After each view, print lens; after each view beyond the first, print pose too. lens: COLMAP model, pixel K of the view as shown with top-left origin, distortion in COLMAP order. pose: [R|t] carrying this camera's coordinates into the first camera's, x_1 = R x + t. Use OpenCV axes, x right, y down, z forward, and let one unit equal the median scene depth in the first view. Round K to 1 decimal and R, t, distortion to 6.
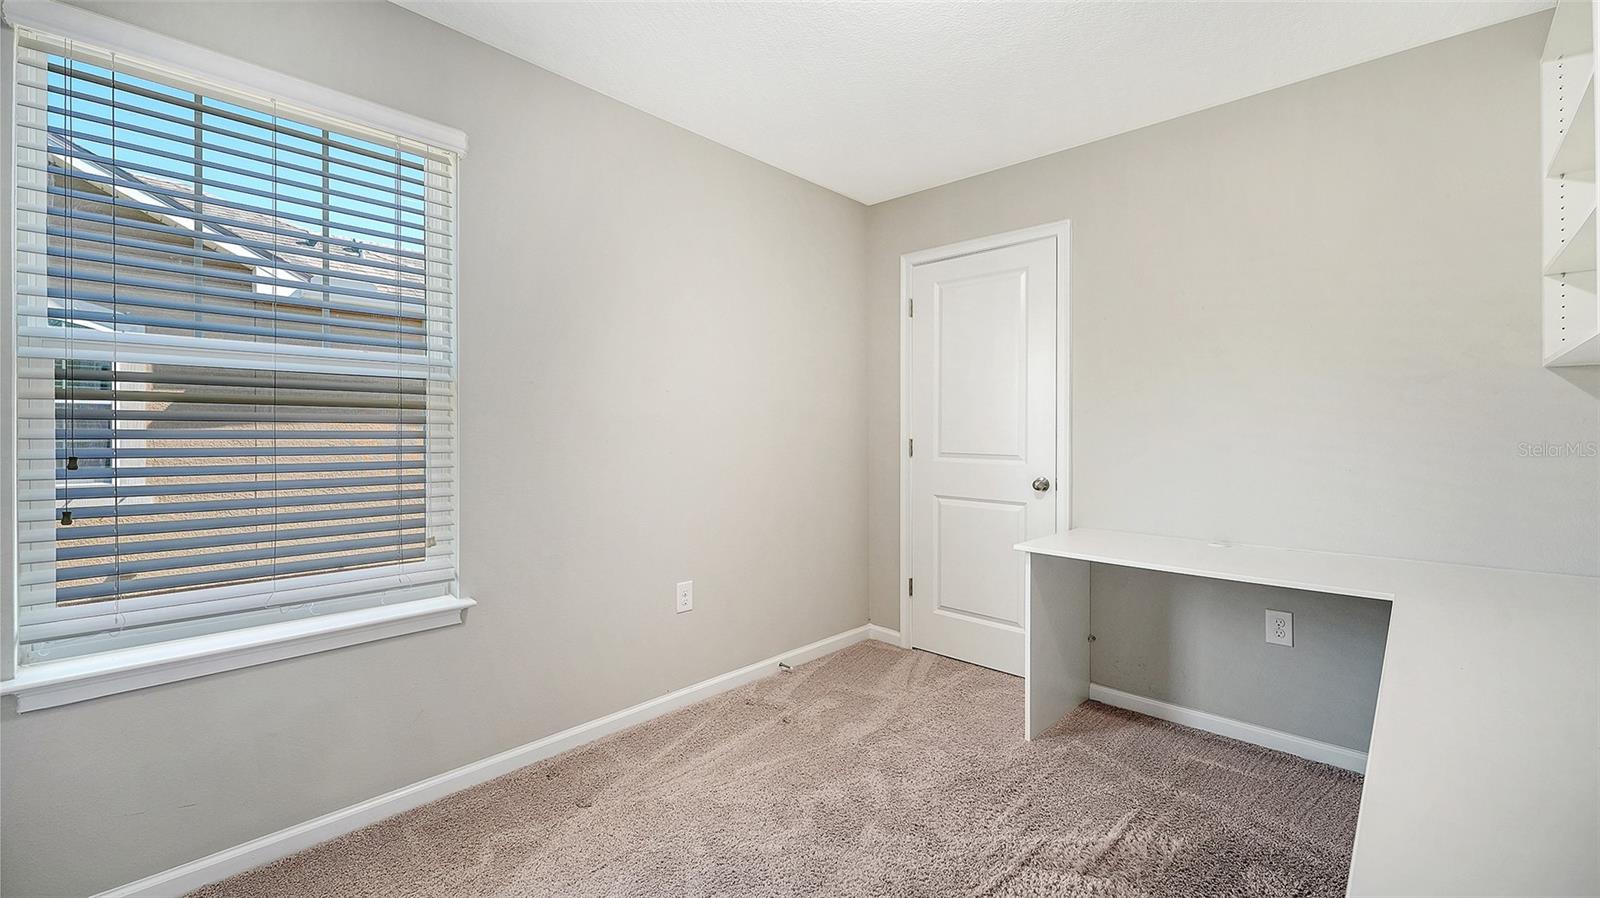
lens RADIAL K [[653.7, 0, 799.2], [0, 653.7, 445.3], [0, 0, 1]] dist [0.012019, 0.000244]
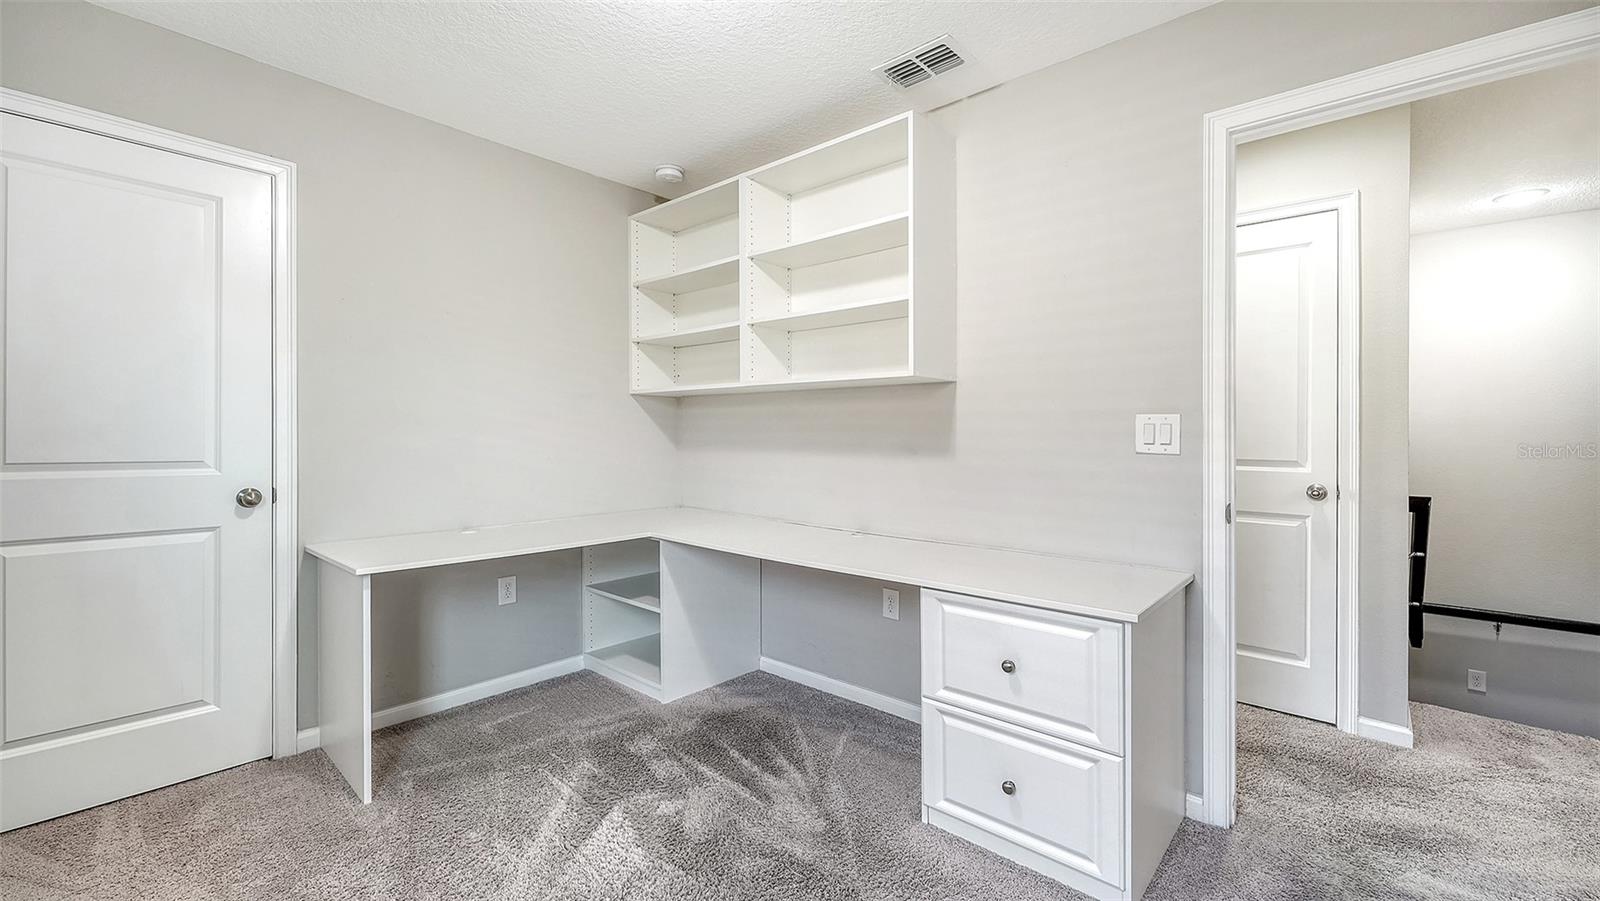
lens RADIAL K [[653.7, 0, 802.7], [0, 653.7, 437.5], [0, 0, 1]] dist [0.012019, 0.000244]
pose [[-0.031722, -0.004621, 0.999486, -0.462327], [0.013231, 0.999900, 0.005042, -0.004827], [-0.999409, 0.013384, -0.031658, 0.447116]]
